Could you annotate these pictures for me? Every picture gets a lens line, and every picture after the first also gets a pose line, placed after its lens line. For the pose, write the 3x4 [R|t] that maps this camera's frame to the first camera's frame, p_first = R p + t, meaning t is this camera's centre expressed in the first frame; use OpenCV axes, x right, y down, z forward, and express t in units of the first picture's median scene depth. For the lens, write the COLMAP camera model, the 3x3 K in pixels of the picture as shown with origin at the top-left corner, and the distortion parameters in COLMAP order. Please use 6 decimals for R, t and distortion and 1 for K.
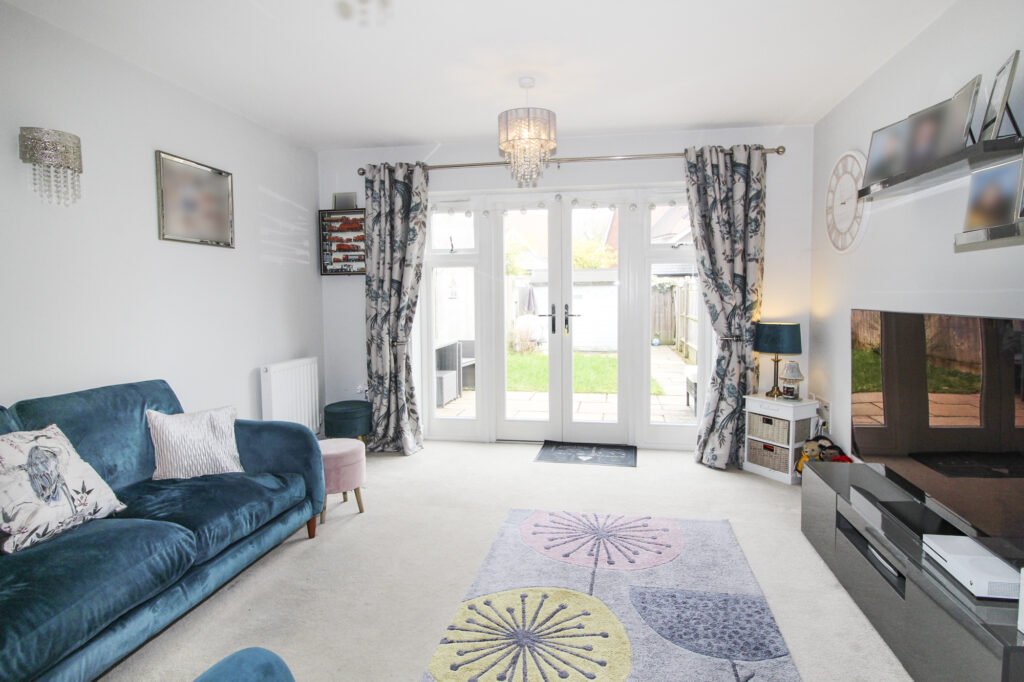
lens RADIAL K [[577.1, 0, 512.0], [0, 577.1, 341.0], [0, 0, 1]] dist [0.000650, 0.000268]
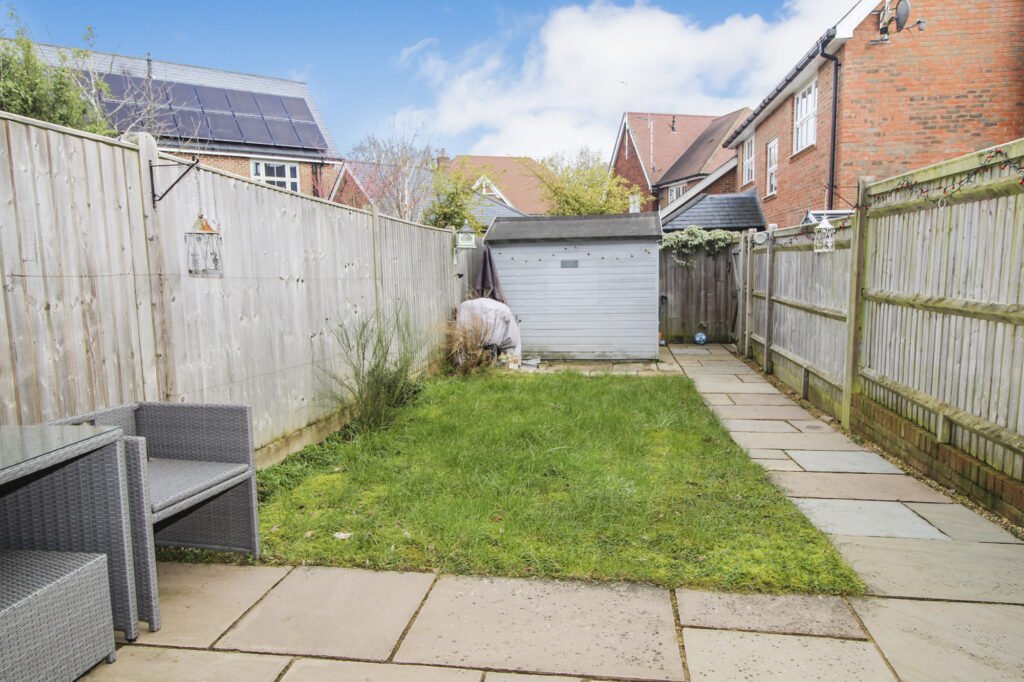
lens RADIAL K [[644.8, 0, 512.0], [0, 644.8, 341.0], [0, 0, 1]] dist [0.000783, 0.000059]
pose [[0.999675, -0.014496, 0.020994, 0.042466], [0.013682, 0.999169, 0.038406, -0.026784], [-0.021533, -0.038106, 0.999042, 0.367496]]
